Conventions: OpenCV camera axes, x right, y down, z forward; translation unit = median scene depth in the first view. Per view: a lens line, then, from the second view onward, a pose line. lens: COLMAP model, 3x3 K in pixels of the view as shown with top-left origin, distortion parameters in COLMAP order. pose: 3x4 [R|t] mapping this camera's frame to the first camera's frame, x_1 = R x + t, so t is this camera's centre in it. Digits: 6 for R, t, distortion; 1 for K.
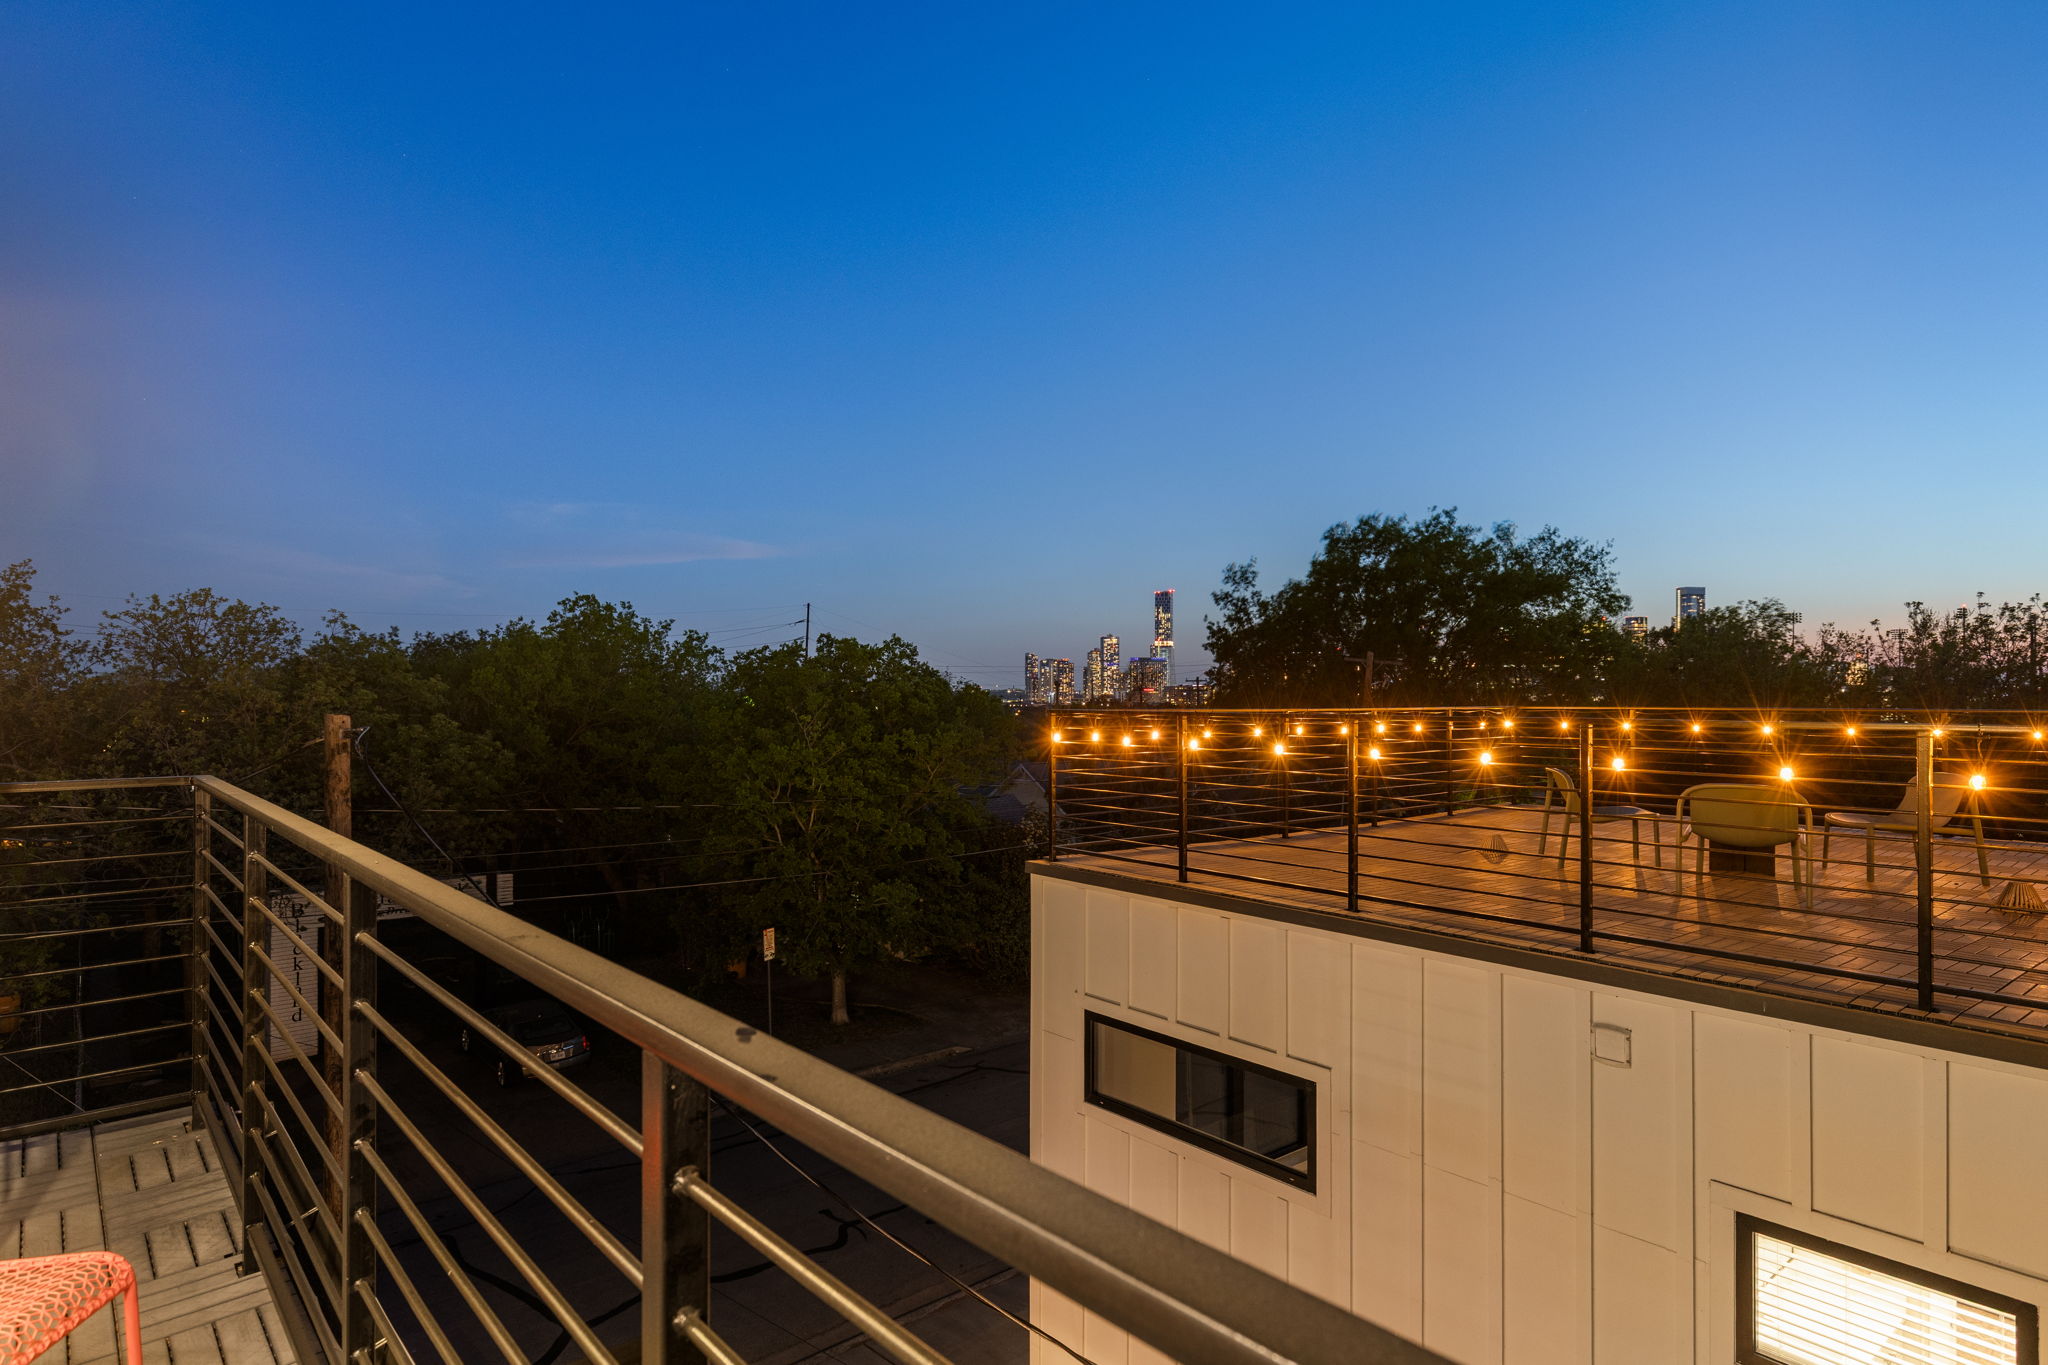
lens RADIAL K [[1121.7, 0, 1003.1], [0, 1121.7, 693.6], [0, 0, 1]] dist [0.004040, 0.000563]
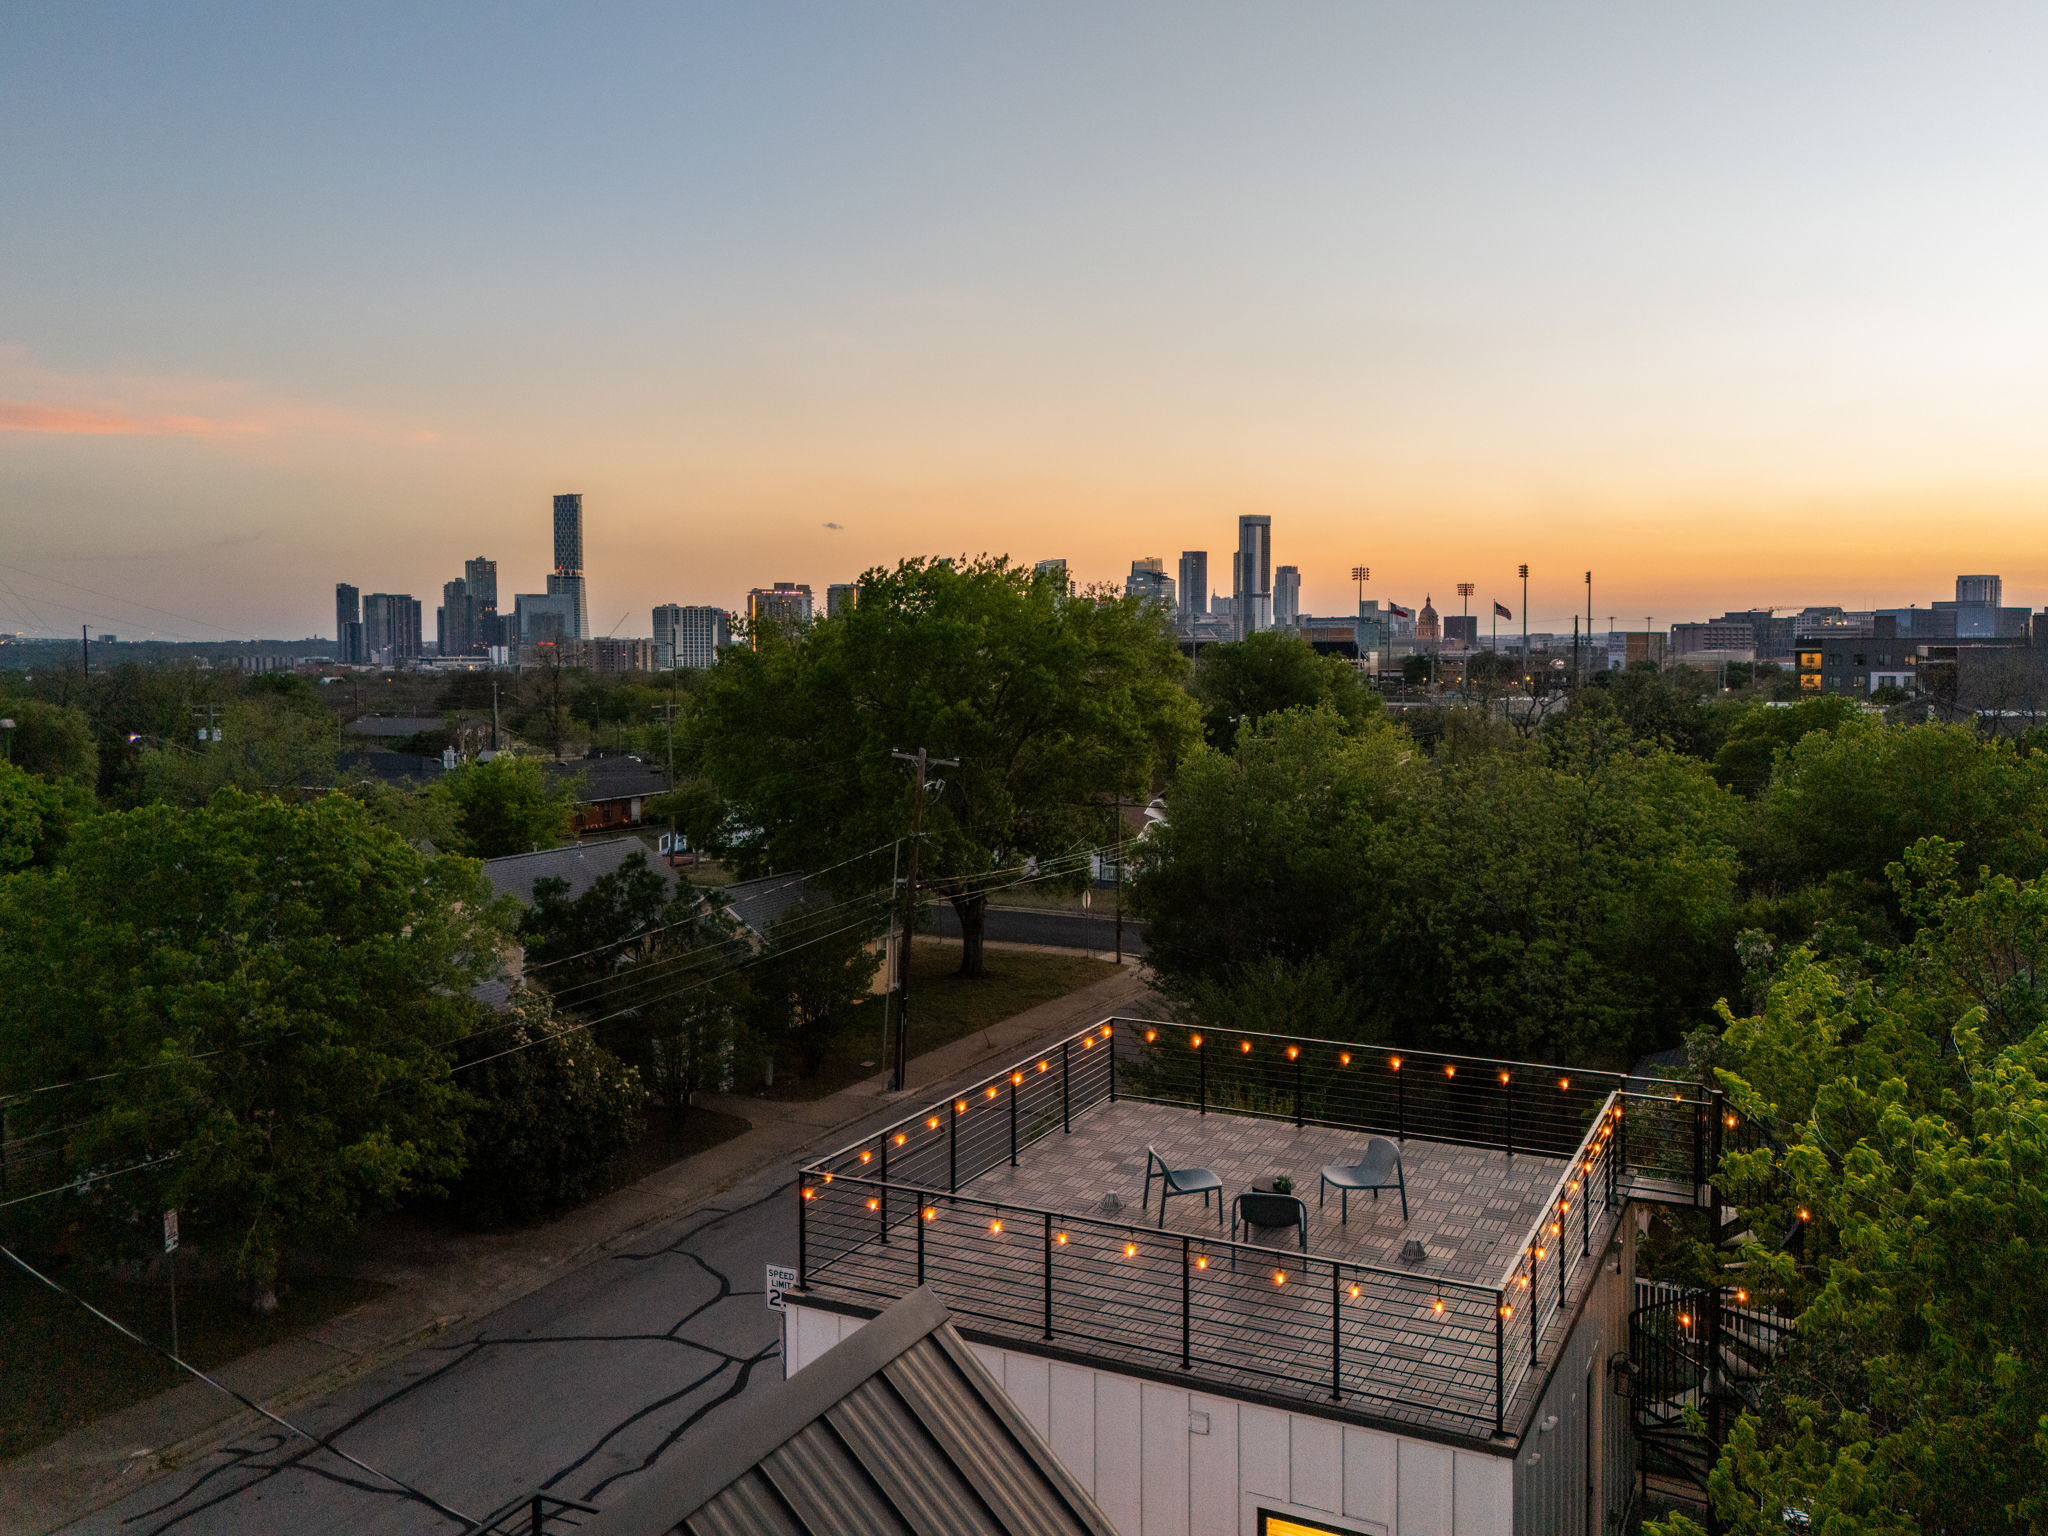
lens RADIAL K [[1646.8, 0, 1025.5], [0, 1646.8, 752.0], [0, 0, 1]] dist [0.029938, 0.001435]
pose [[0.917855, -0.028427, 0.395896, -0.123614], [0.005129, 0.998198, 0.059784, -0.156655], [-0.396882, -0.052842, 0.916347, -0.212400]]
